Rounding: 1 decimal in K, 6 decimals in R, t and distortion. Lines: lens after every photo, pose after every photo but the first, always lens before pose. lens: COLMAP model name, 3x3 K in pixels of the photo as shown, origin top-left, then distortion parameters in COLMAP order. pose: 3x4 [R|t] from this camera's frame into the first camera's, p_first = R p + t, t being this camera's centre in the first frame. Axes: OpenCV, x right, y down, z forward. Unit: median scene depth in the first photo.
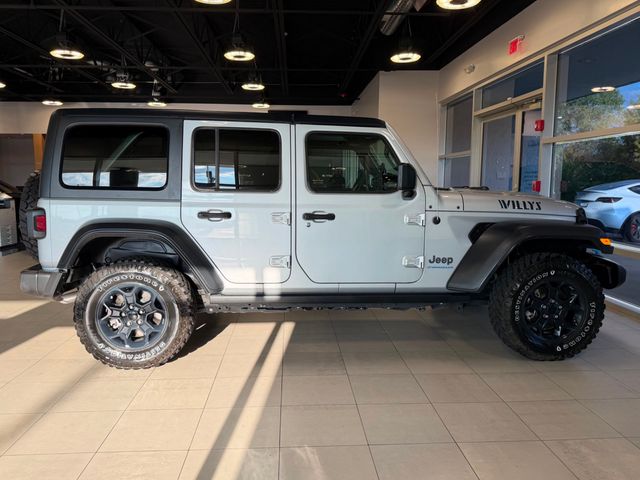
lens RADIAL K [[488.0, 0, 317.1], [0, 488.0, 257.0], [0, 0, 1]] dist [0.052880, -0.001785]
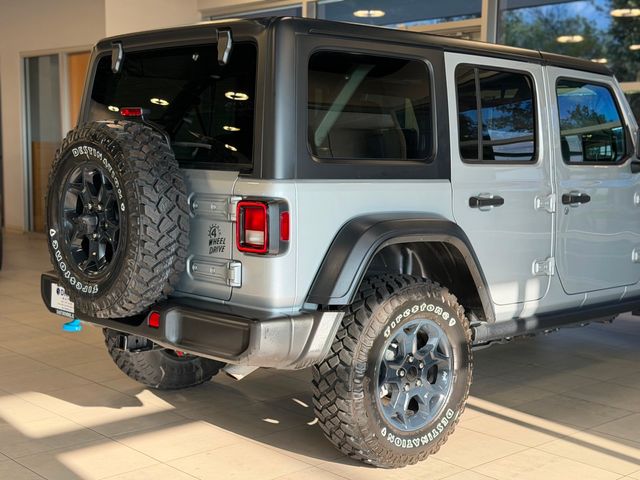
lens RADIAL K [[926.0, 0, 284.8], [0, 926.0, 296.1], [0, 0, 1]] dist [0.102421, -0.072560]
pose [[0.792356, -0.089570, 0.603448, -1.156238], [0.083474, 0.995778, 0.038198, -0.030265], [-0.604321, 0.020106, 0.796487, 0.189412]]
